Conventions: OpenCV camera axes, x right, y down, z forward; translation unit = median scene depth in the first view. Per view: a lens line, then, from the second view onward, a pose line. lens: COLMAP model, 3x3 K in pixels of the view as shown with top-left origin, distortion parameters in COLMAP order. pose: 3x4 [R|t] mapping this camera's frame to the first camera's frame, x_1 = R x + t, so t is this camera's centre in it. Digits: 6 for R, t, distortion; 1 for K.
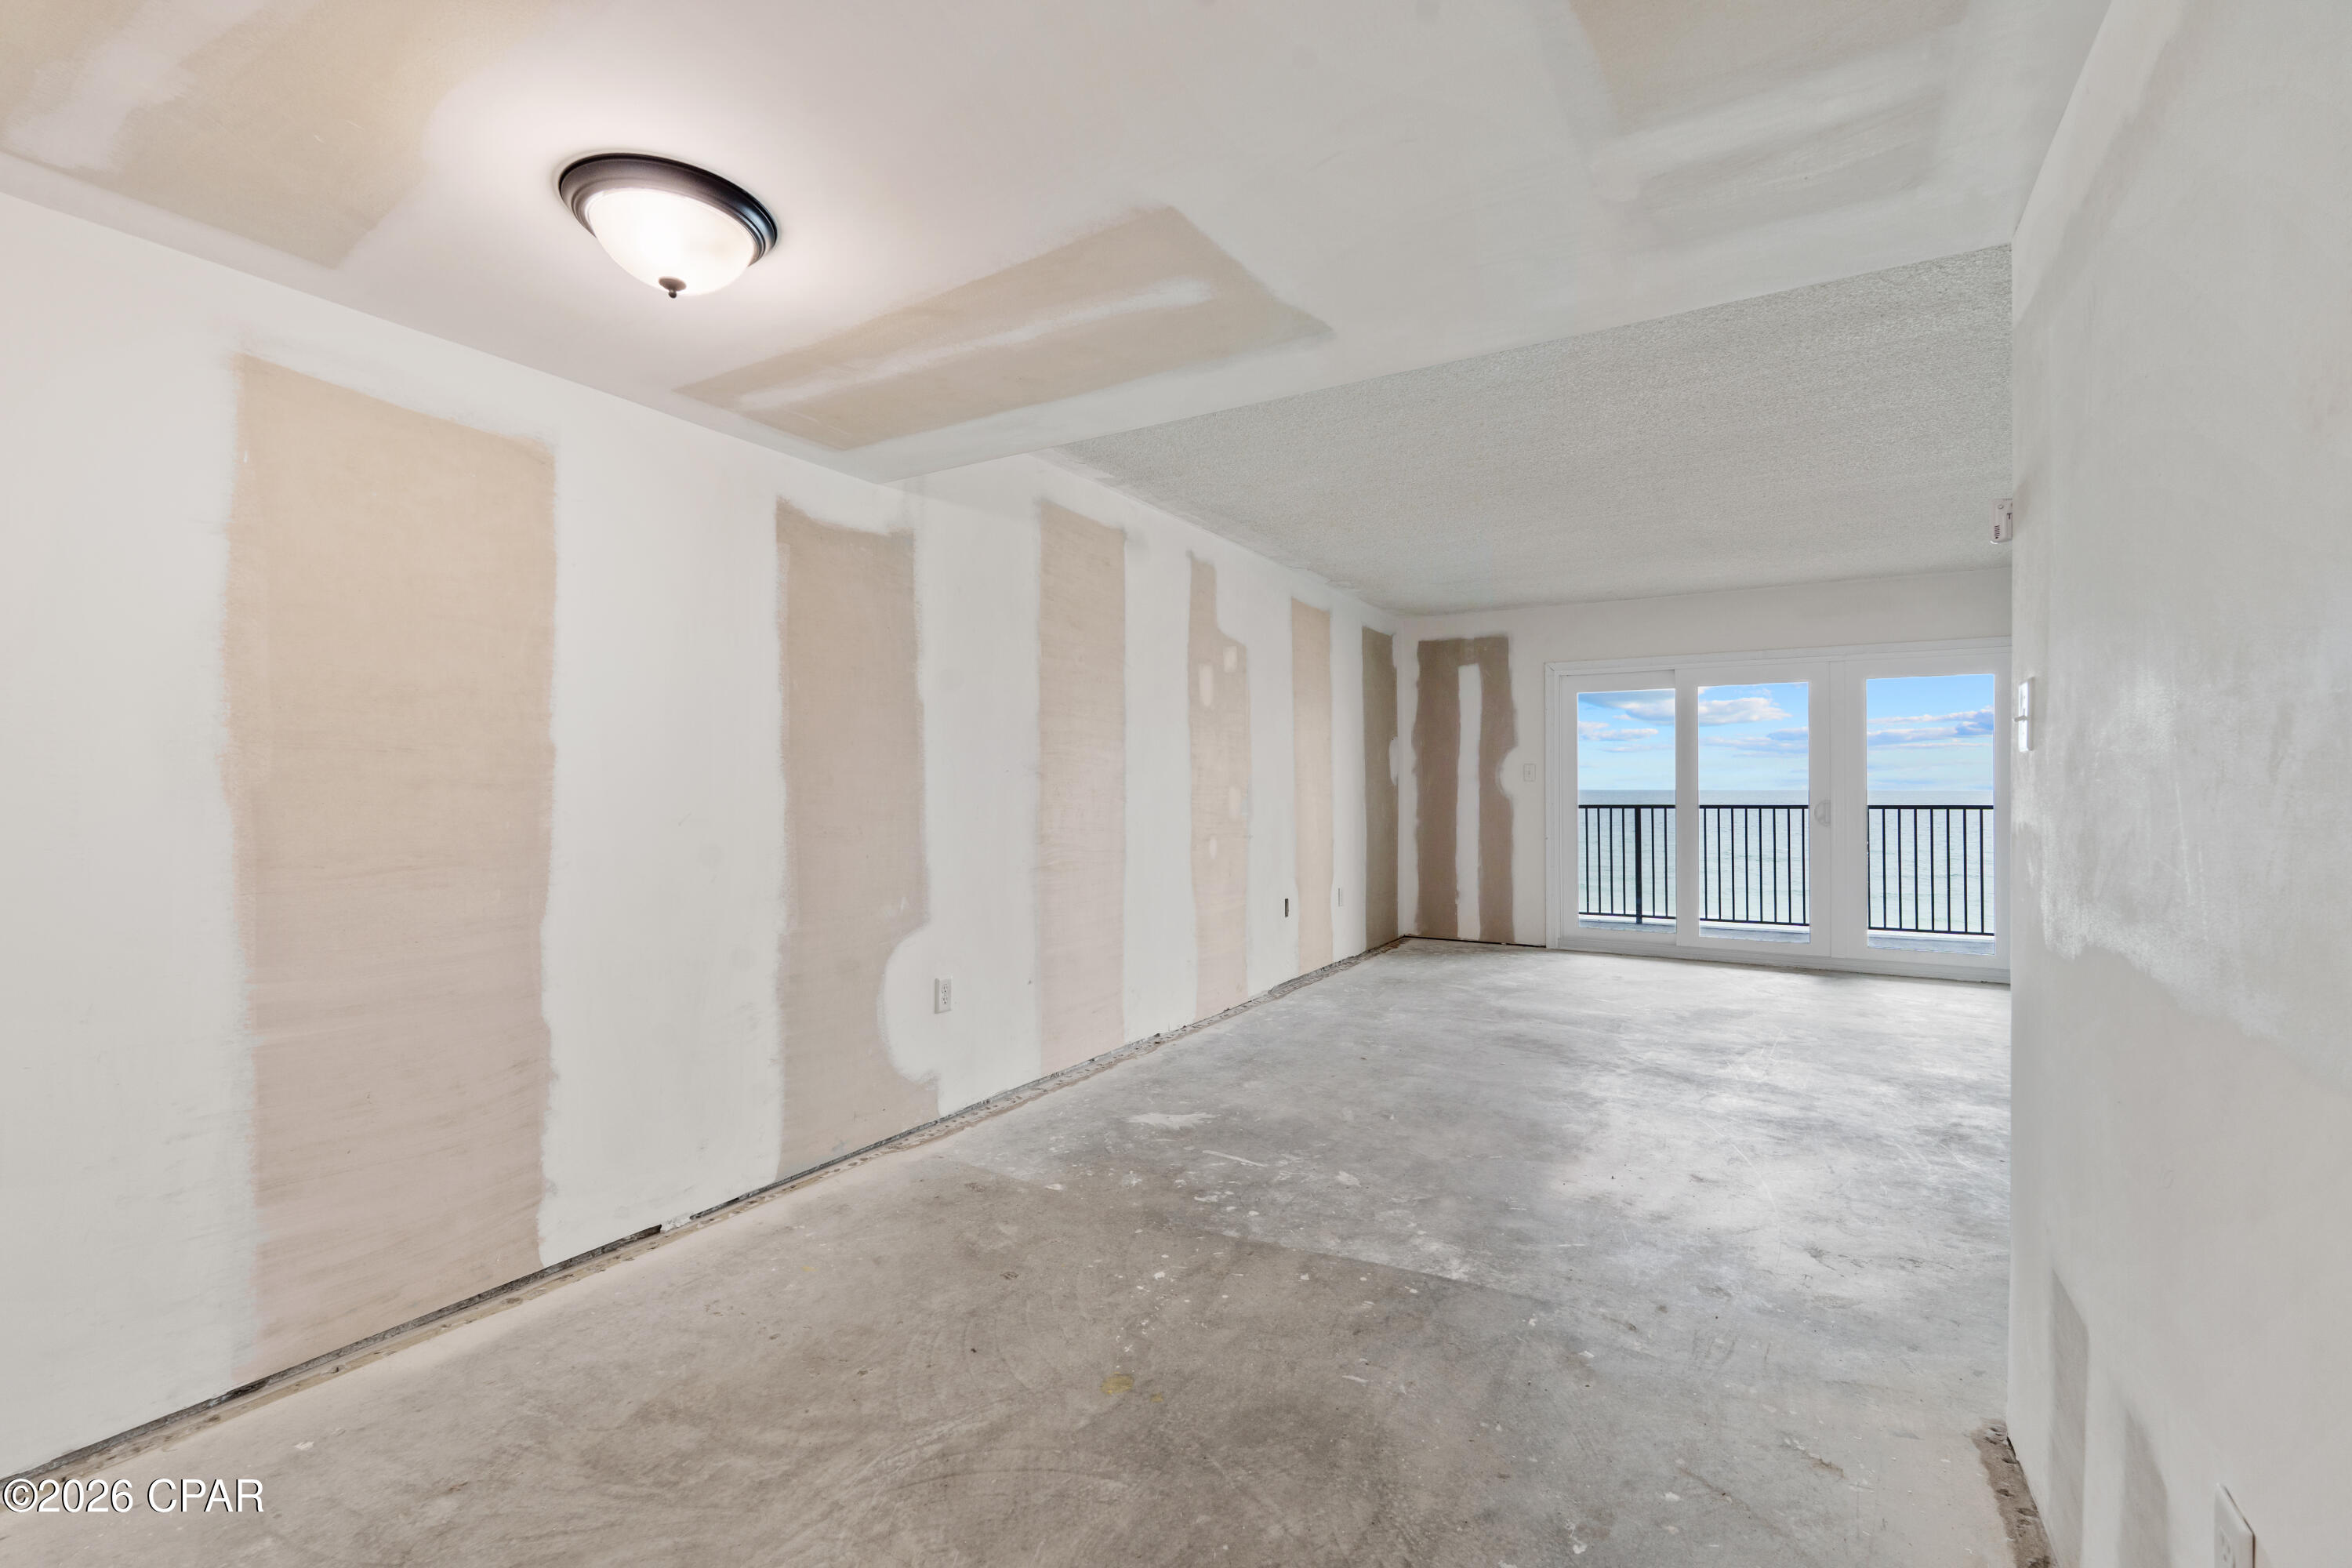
lens RADIAL K [[1023.8, 0, 1173.6], [0, 1023.8, 783.8], [0, 0, 1]] dist [-0.007851, 0.001797]
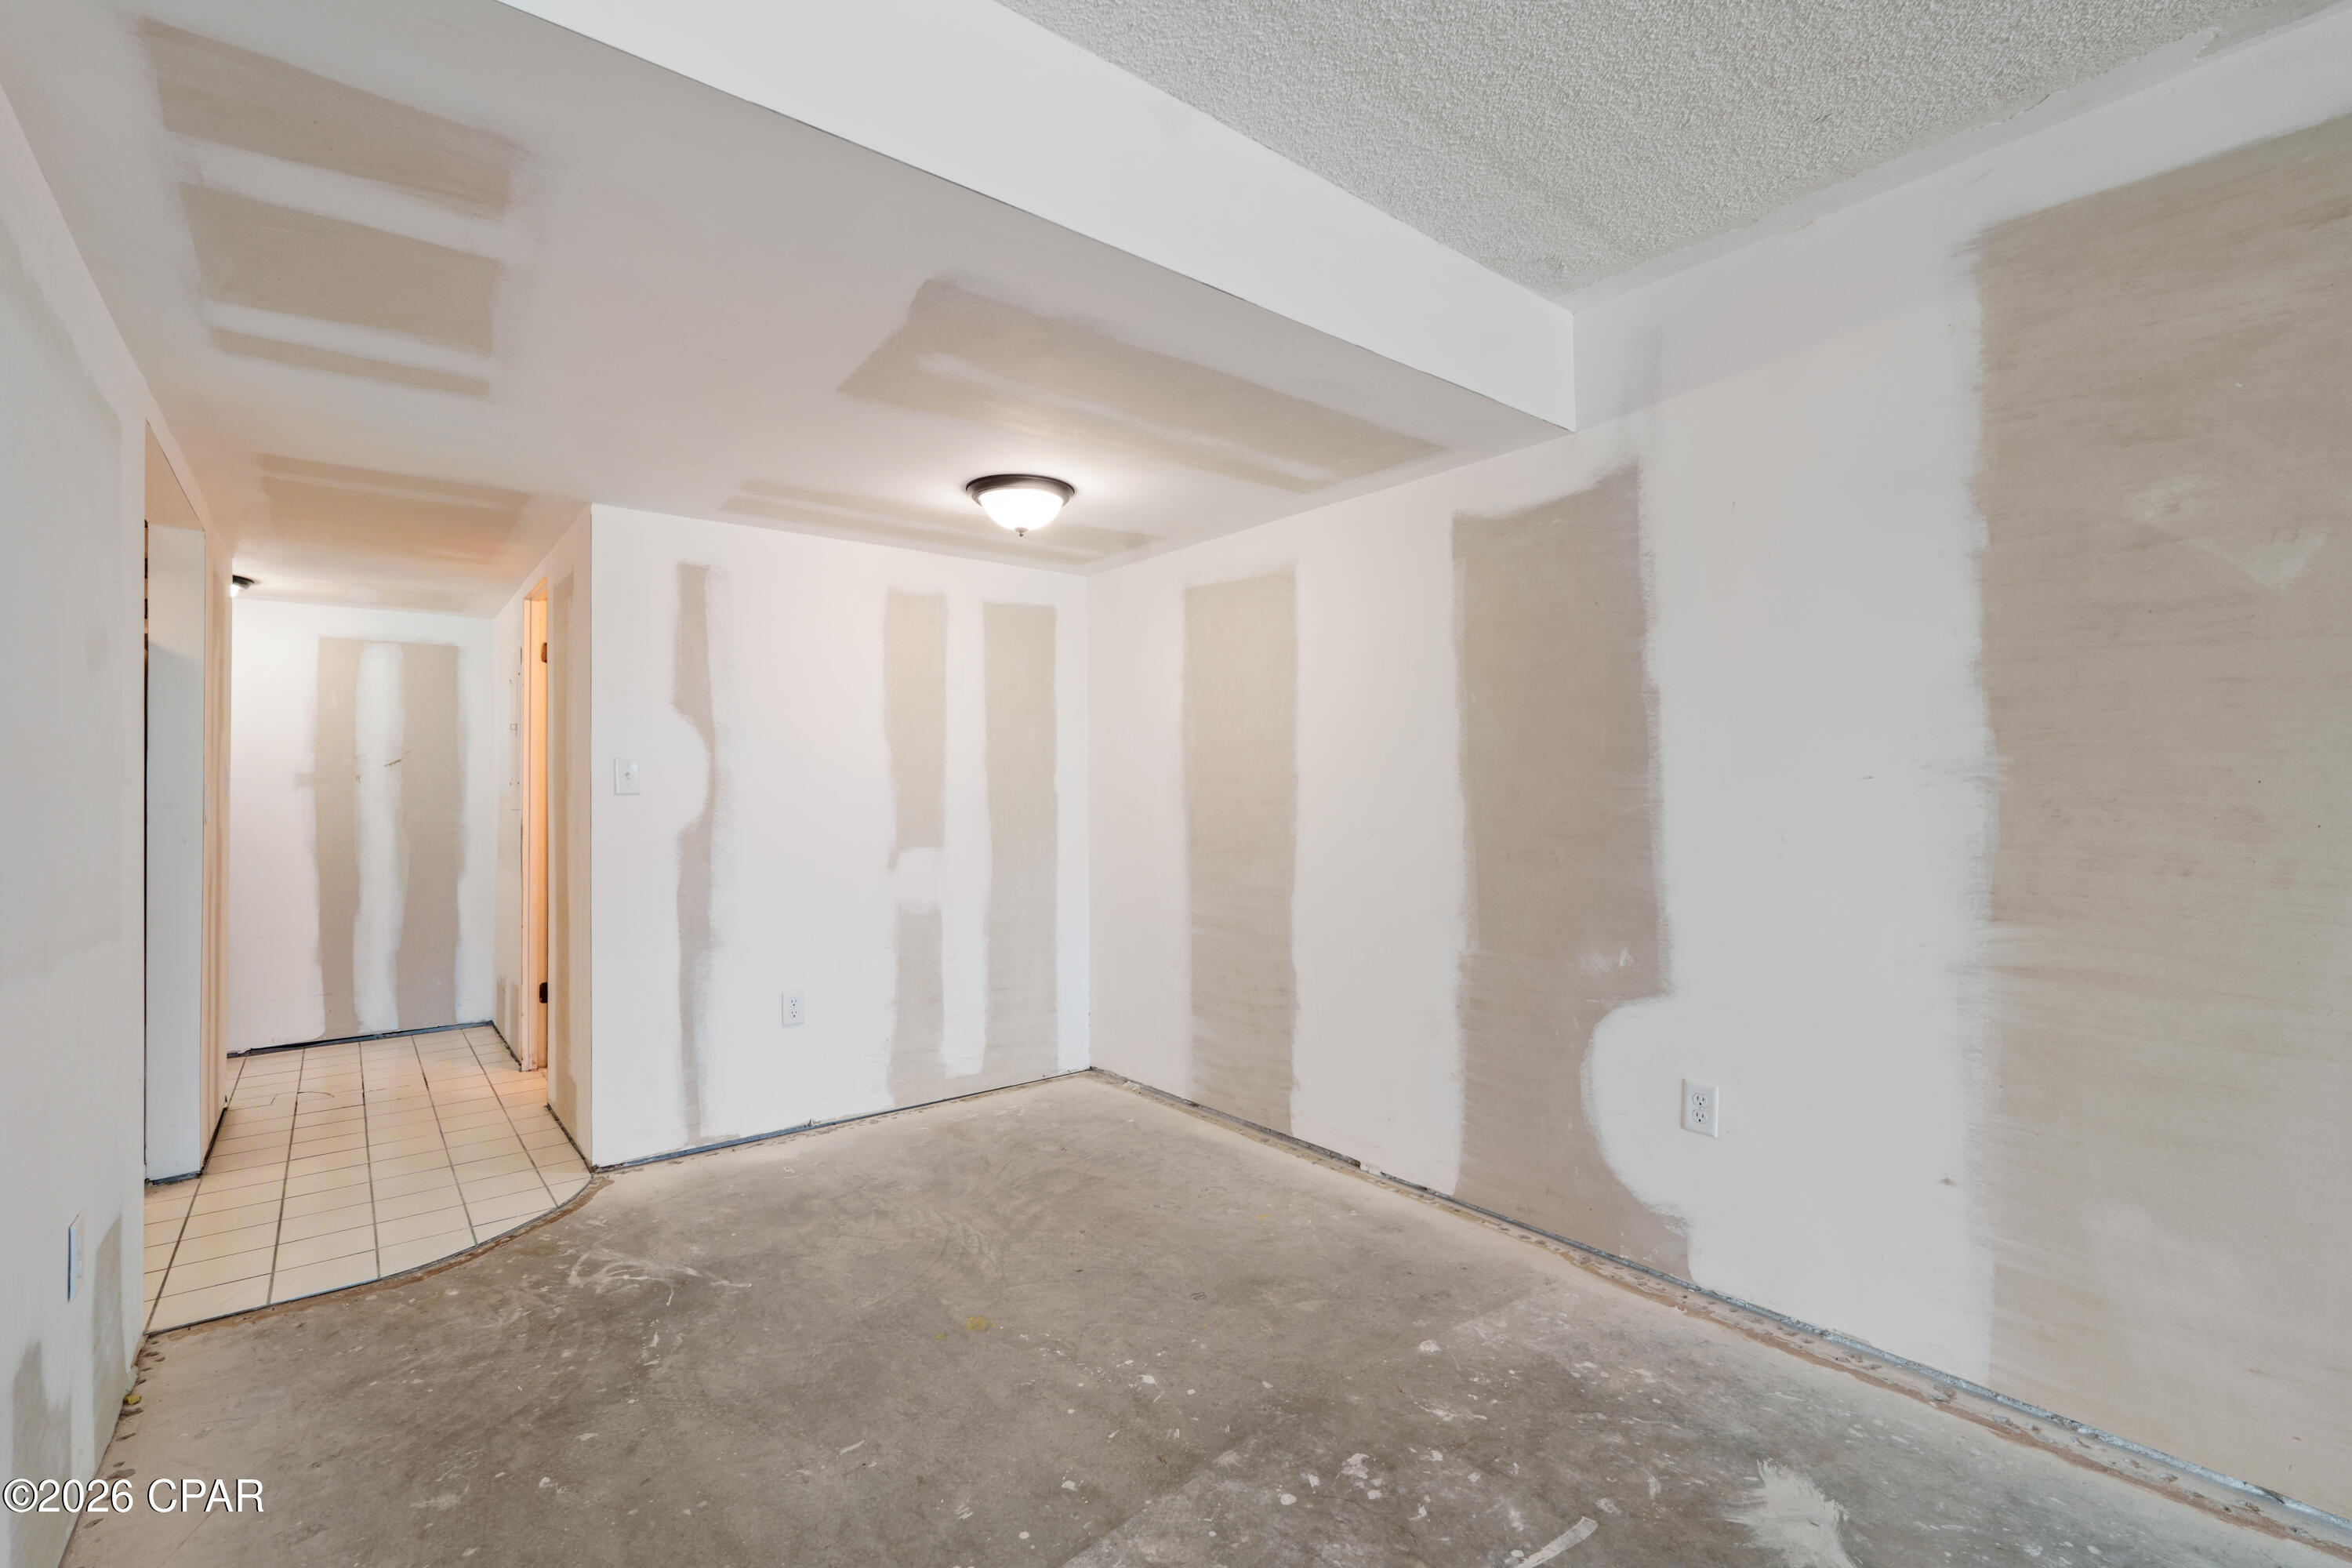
lens RADIAL K [[1023.8, 0, 1171.0], [0, 1023.8, 786.6], [0, 0, 1]] dist [-0.007851, 0.001797]
pose [[-0.347067, -0.003394, -0.937834, 0.686865], [0.009002, 0.999935, -0.006950, -0.010238], [0.937797, -0.010854, -0.347014, 1.153629]]
